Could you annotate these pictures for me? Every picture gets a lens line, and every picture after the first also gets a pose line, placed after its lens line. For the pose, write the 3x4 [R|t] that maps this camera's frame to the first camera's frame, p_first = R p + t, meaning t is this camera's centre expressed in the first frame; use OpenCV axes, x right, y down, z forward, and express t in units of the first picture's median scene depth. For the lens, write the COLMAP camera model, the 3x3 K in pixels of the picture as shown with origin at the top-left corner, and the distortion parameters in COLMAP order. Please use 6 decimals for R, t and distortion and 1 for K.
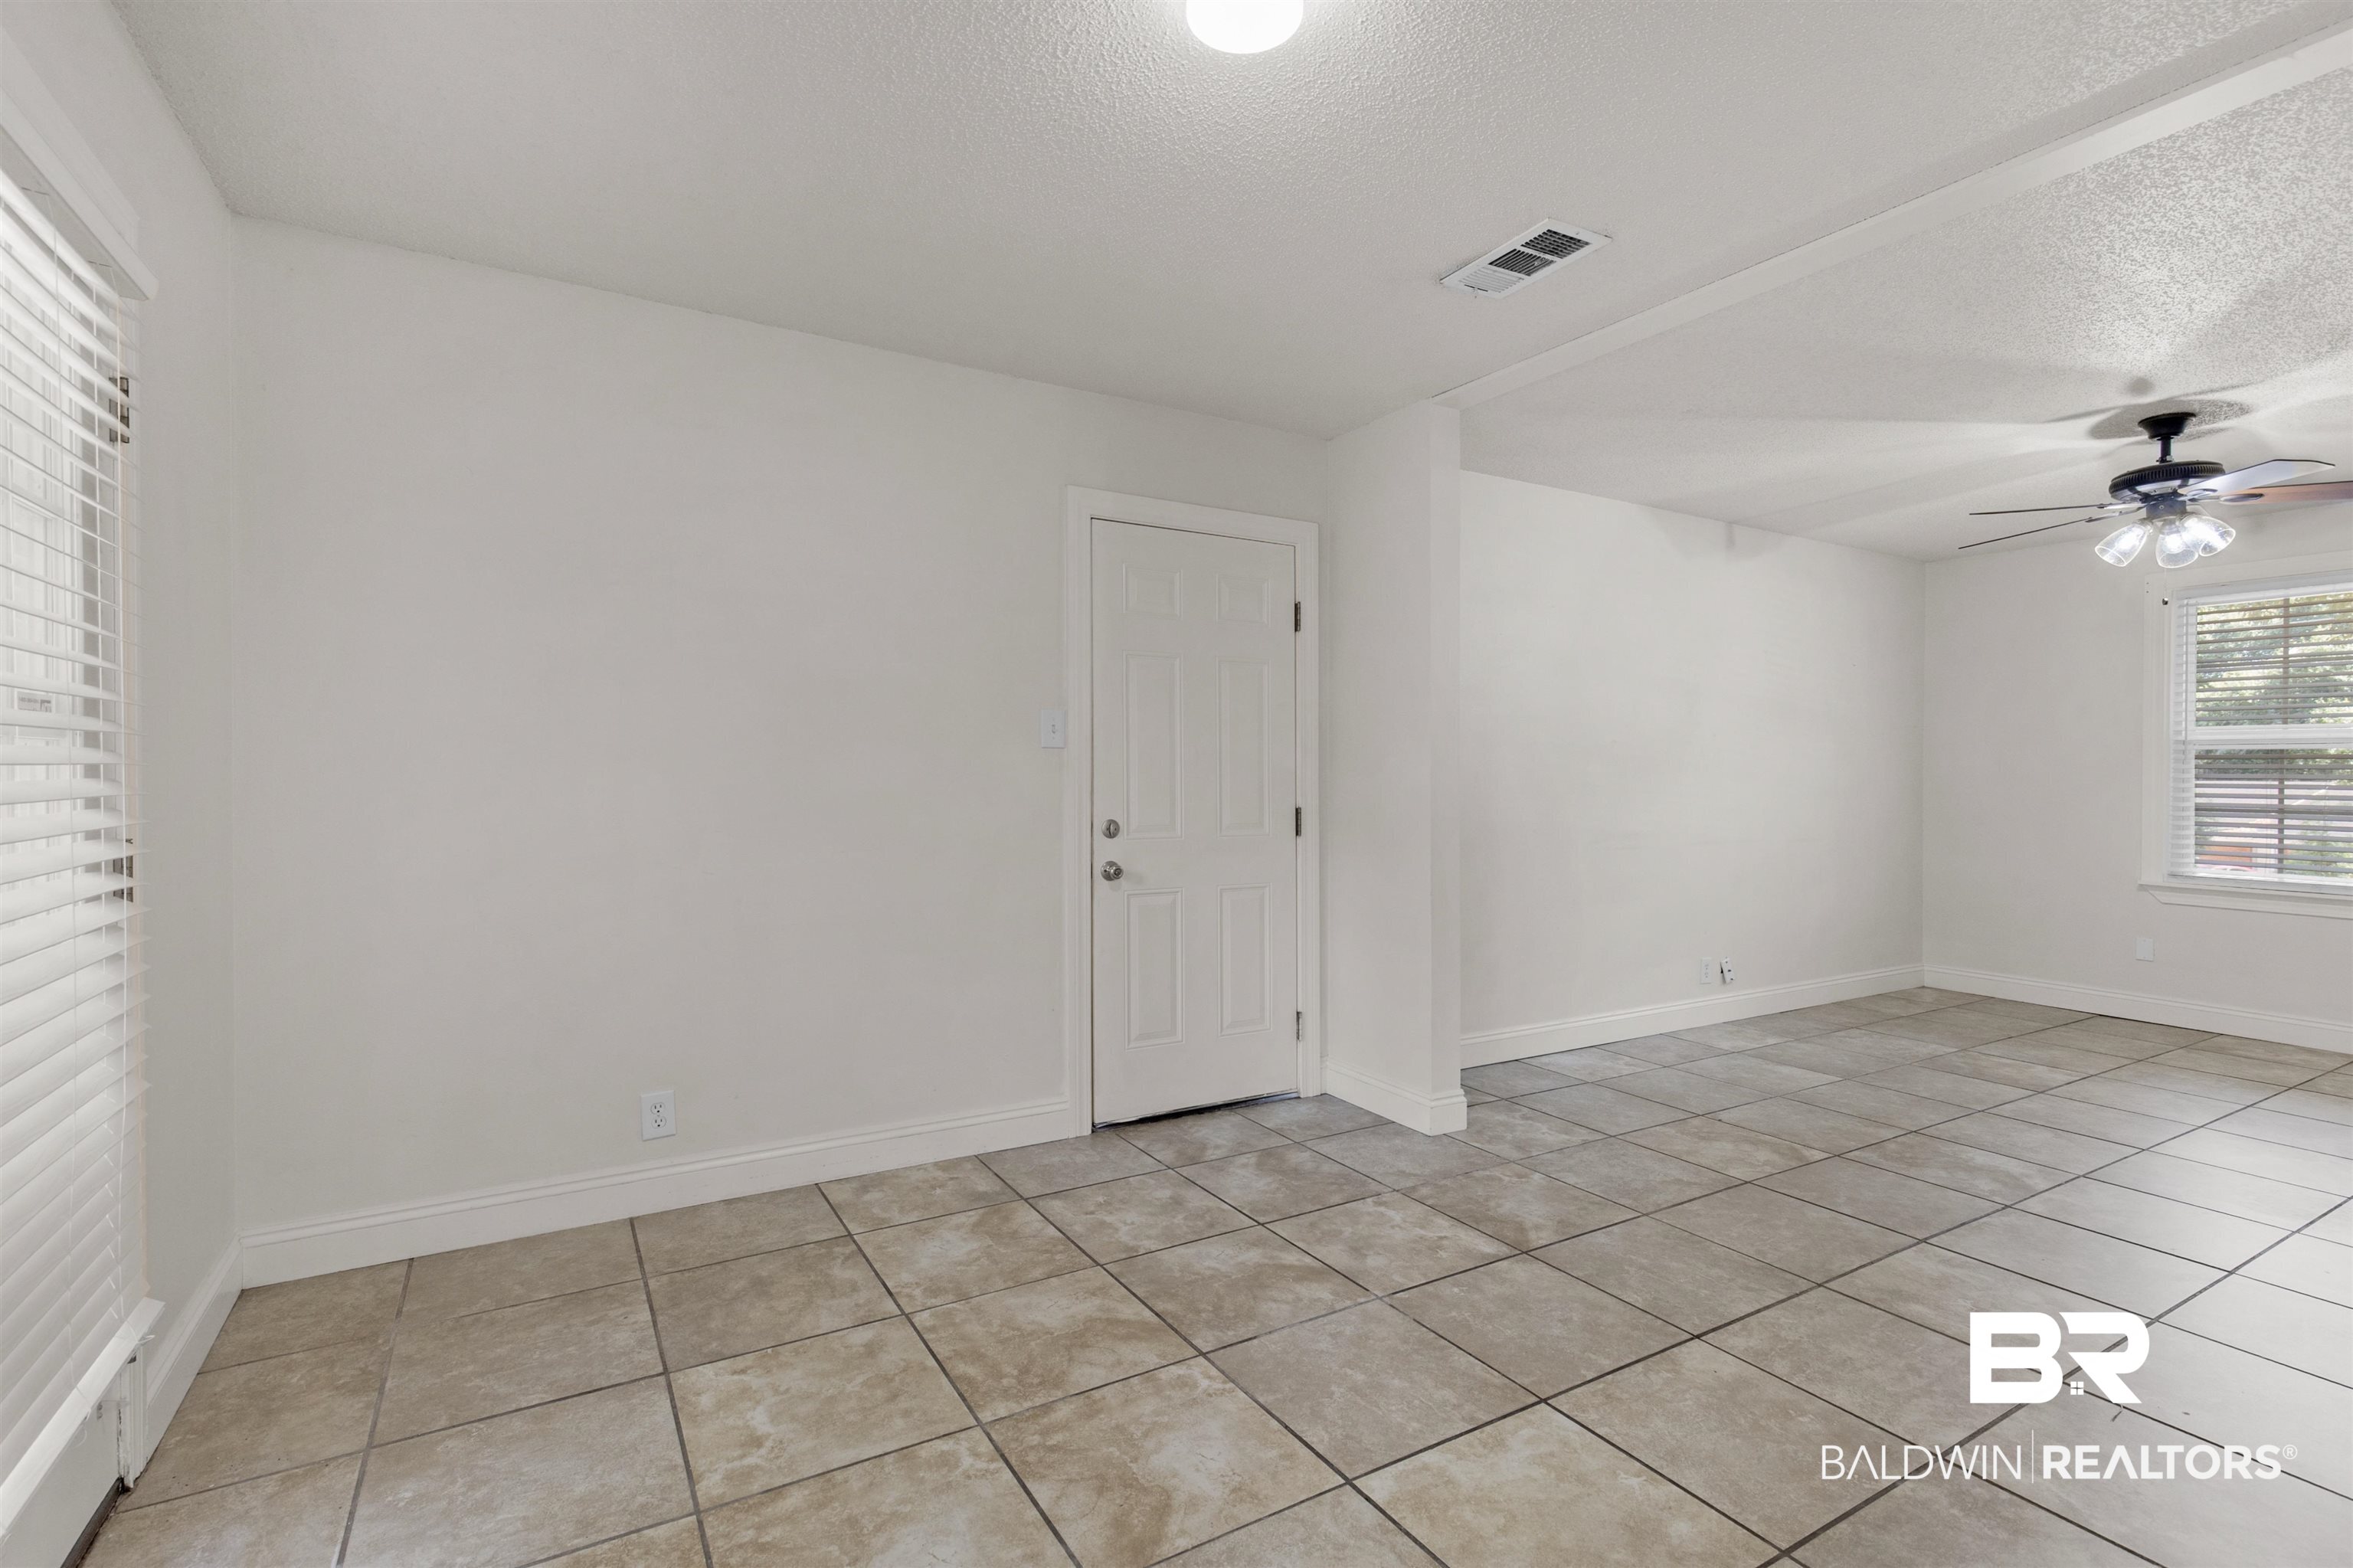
lens RADIAL K [[1122.0, 0, 1201.4], [0, 1122.0, 805.1], [0, 0, 1]] dist [-0.002561, -0.000299]
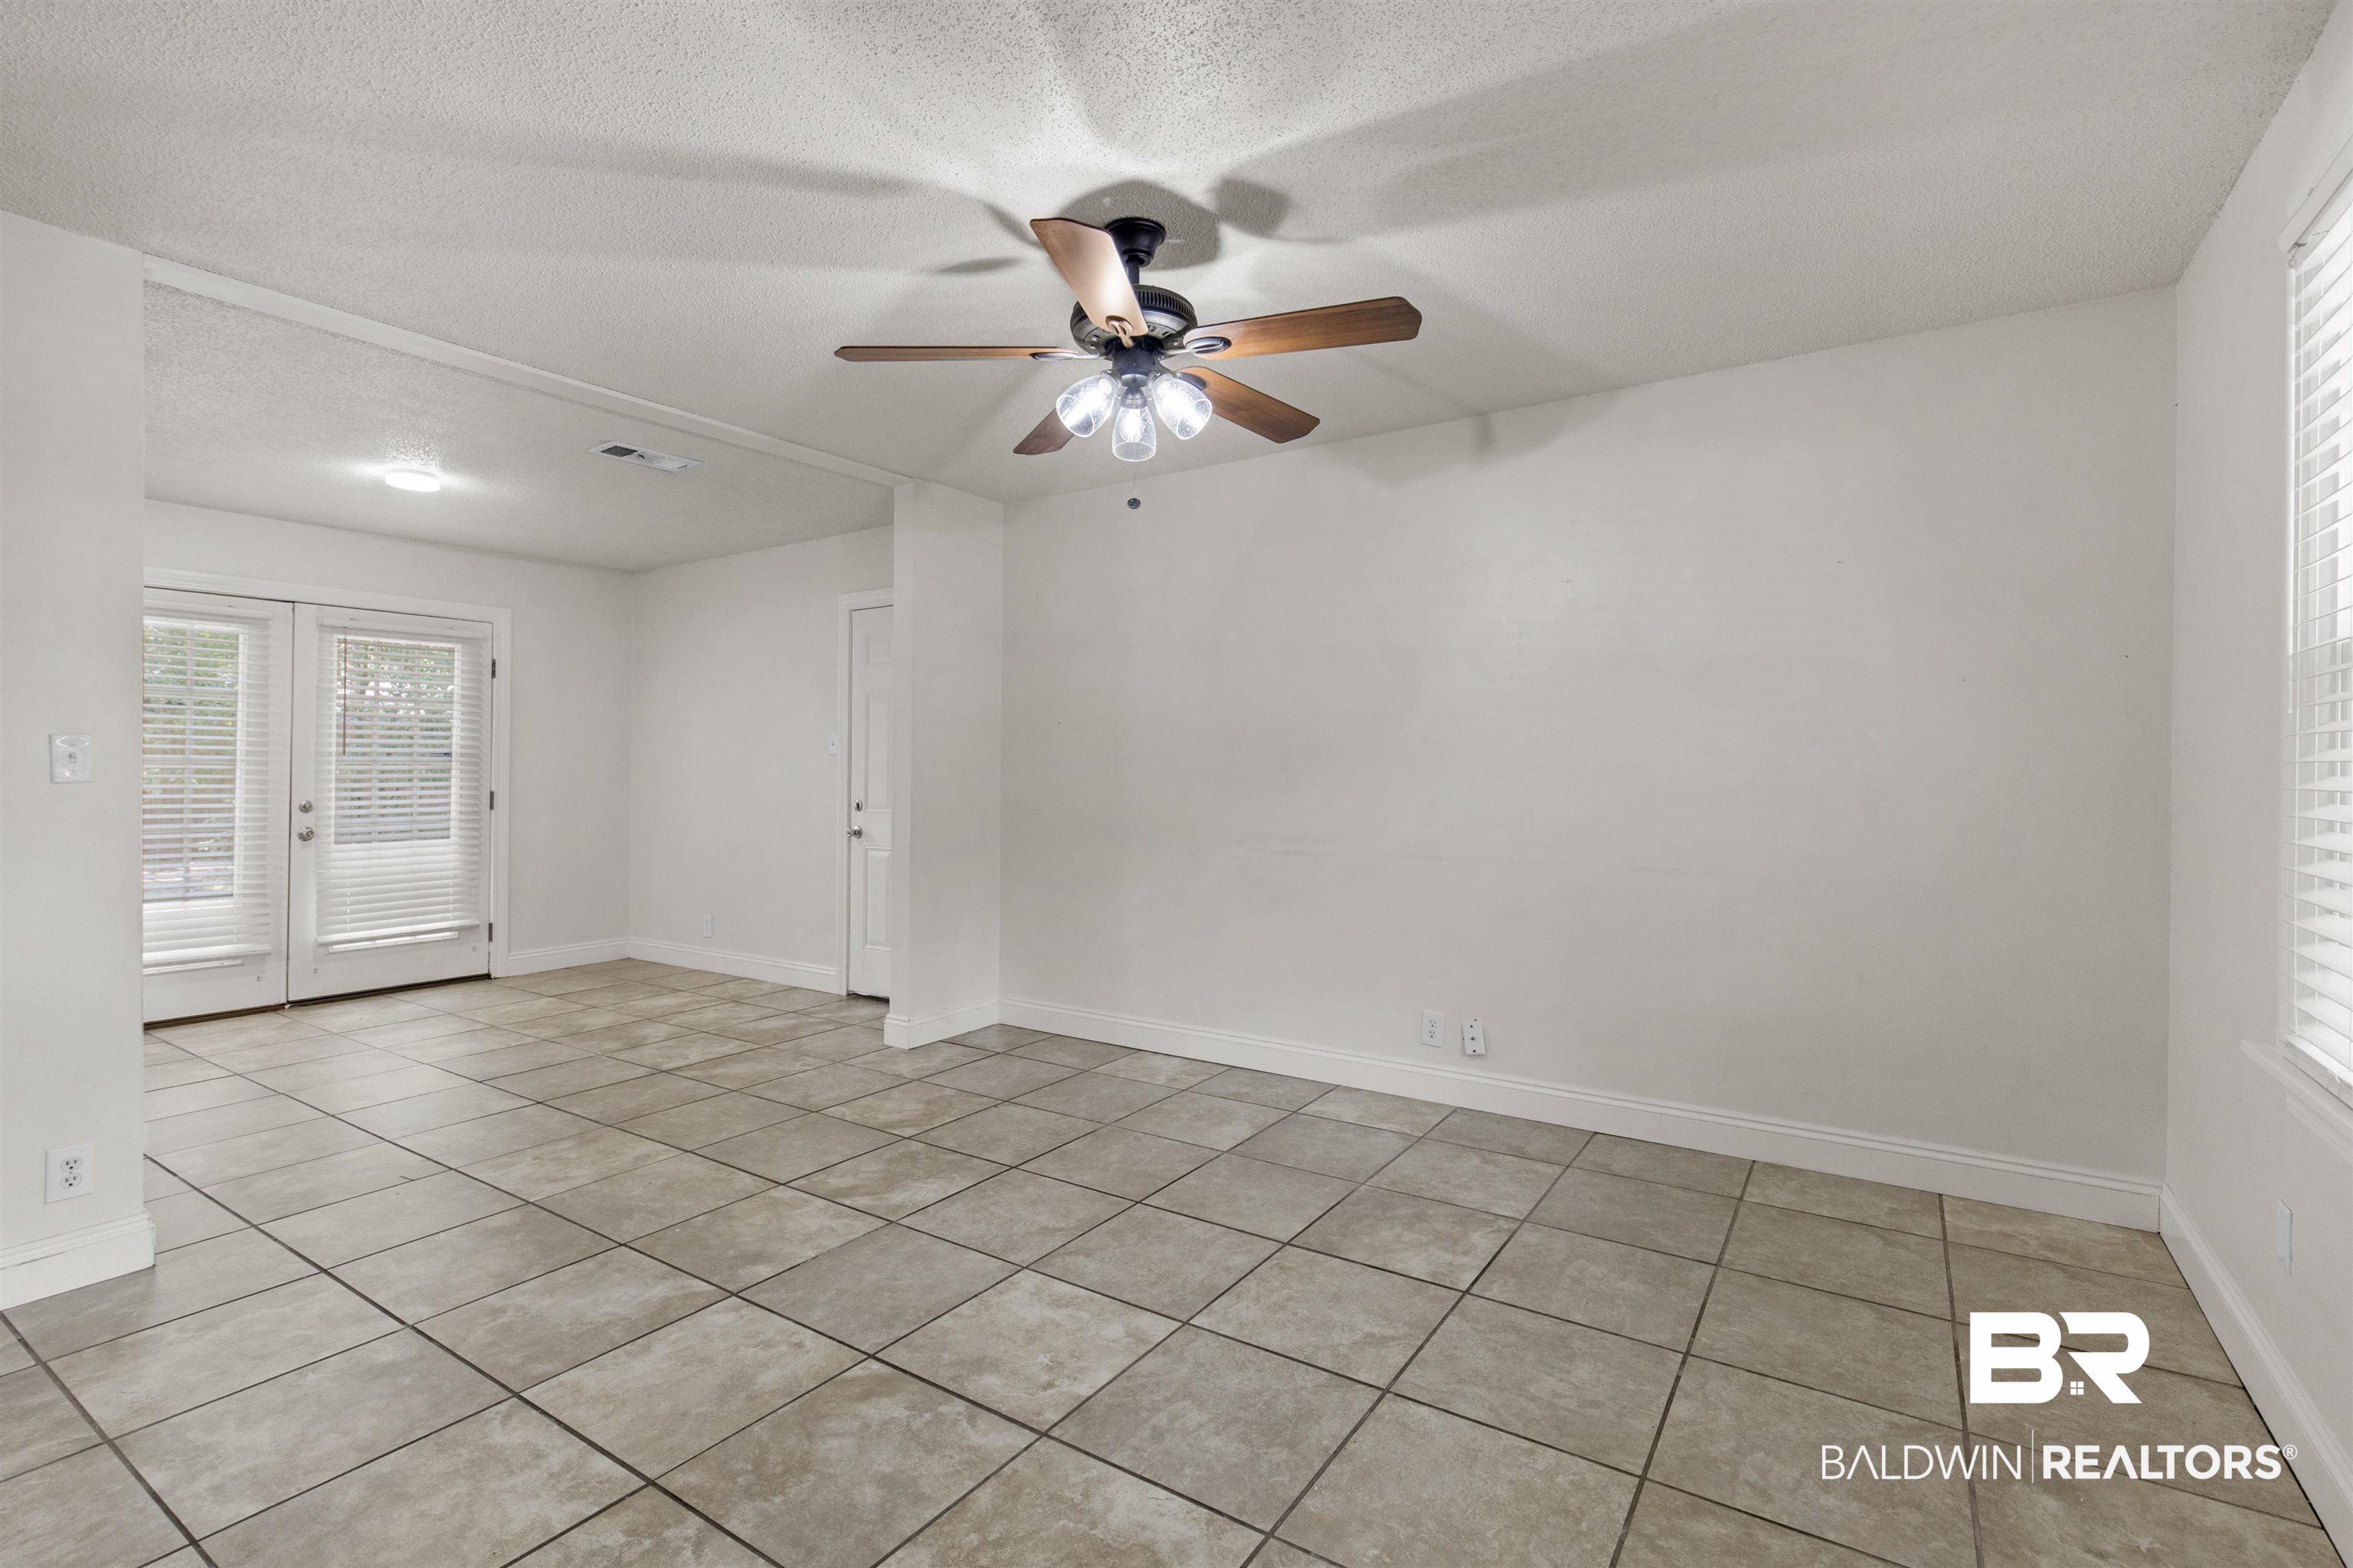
lens RADIAL K [[1061.3, 0, 1102.2], [0, 1061.3, 765.7], [0, 0, 1]] dist [0.007576, 0.000092]
pose [[0.408456, -0.009268, -0.912731, 1.491045], [-0.029875, 0.999277, -0.023516, -0.010354], [0.912289, 0.036873, 0.407883, 0.733692]]
